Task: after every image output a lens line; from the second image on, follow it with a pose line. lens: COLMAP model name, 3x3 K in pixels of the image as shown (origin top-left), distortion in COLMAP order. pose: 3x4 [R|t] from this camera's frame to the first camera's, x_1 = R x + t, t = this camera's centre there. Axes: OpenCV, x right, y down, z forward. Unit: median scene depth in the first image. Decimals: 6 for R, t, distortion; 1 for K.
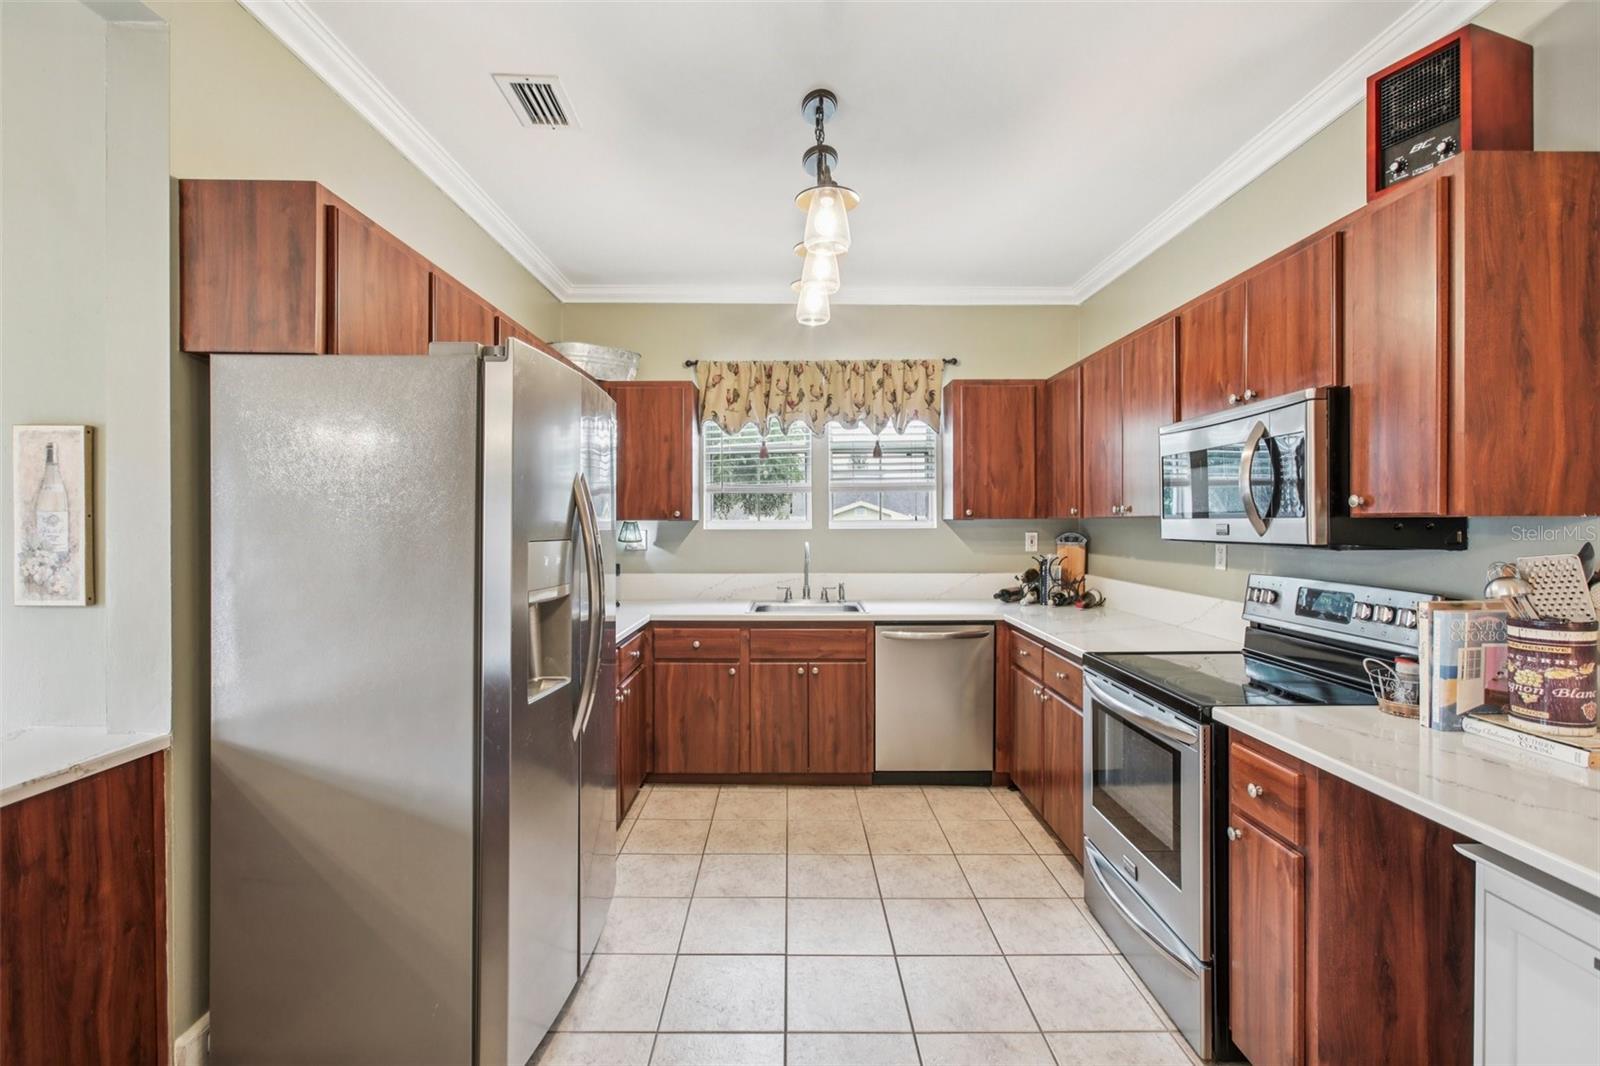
lens RADIAL K [[728.0, 0, 793.5], [0, 728.0, 525.6], [0, 0, 1]] dist [-0.012092, 0.010784]
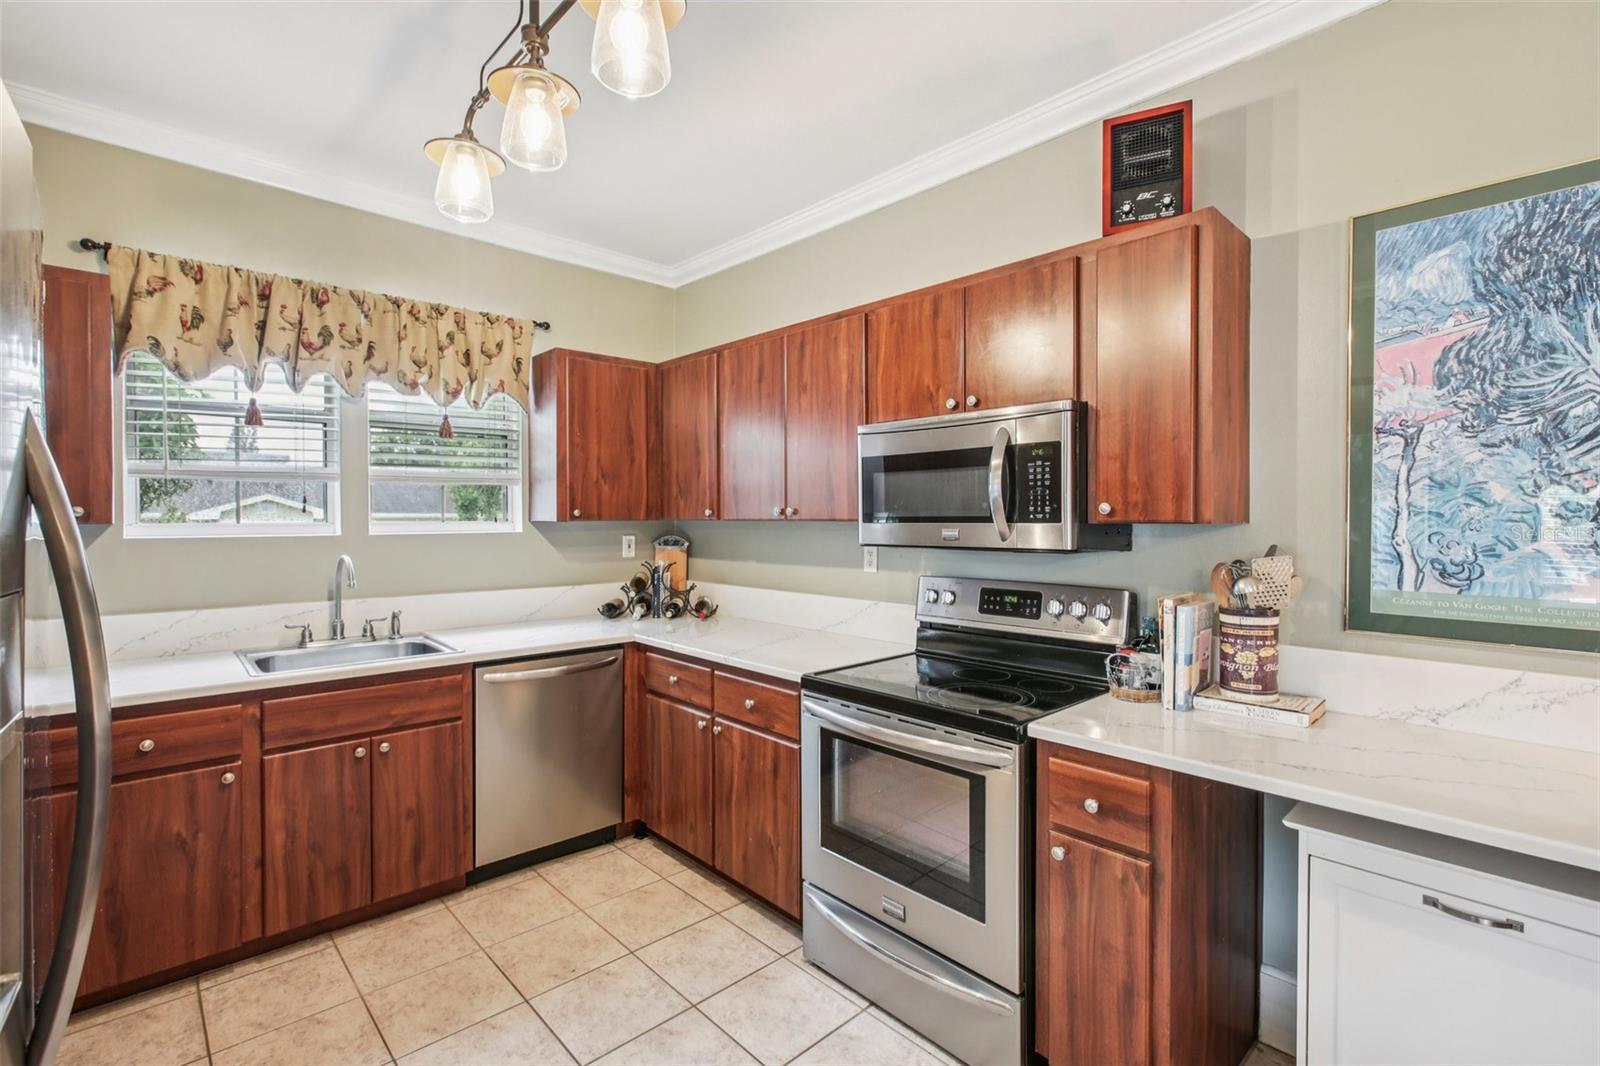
lens RADIAL K [[728.0, 0, 793.5], [0, 728.0, 525.6], [0, 0, 1]] dist [-0.012092, 0.010784]
pose [[0.736376, -0.005234, 0.676552, -0.138961], [0.003254, 0.999986, 0.004194, -0.006834], [-0.676565, -0.000886, 0.736383, 0.243691]]
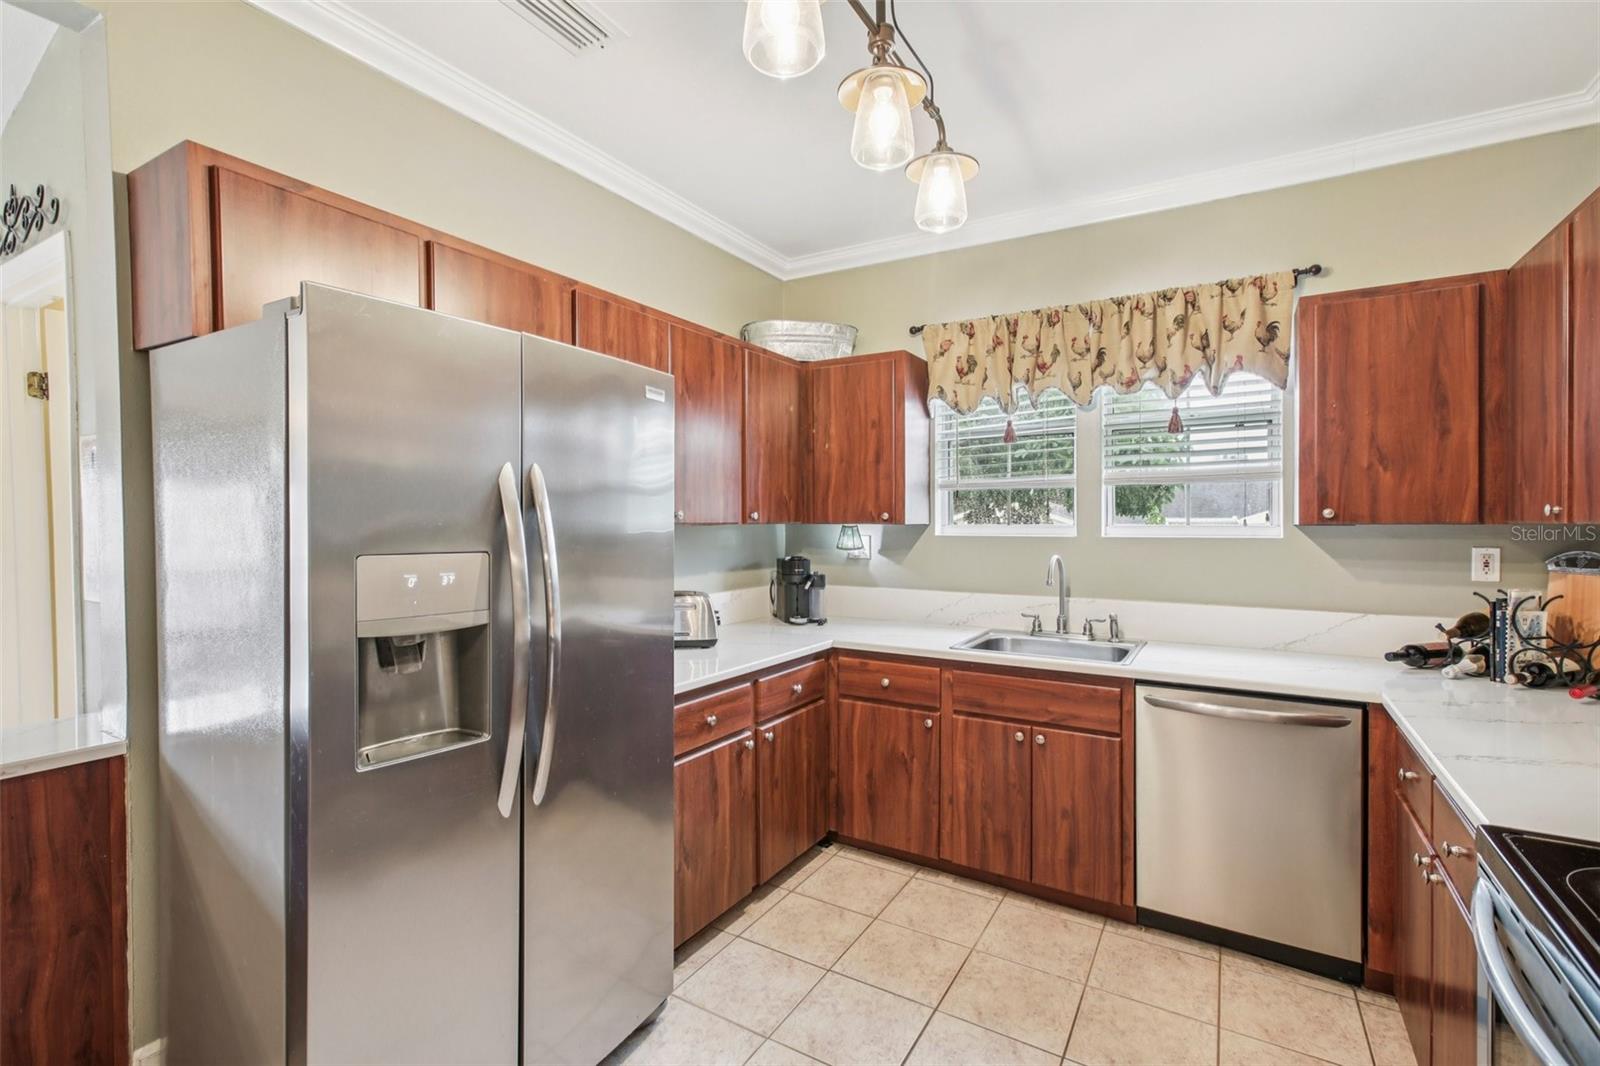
lens RADIAL K [[729.5, 0, 791.1], [0, 729.5, 525.7], [0, 0, 1]] dist [0.000724, 0.001244]
pose [[0.855250, 0.005411, -0.518187, 0.181182], [-0.007074, 0.999974, -0.001233, -0.004164], [0.518167, 0.004720, 0.855266, 0.263510]]
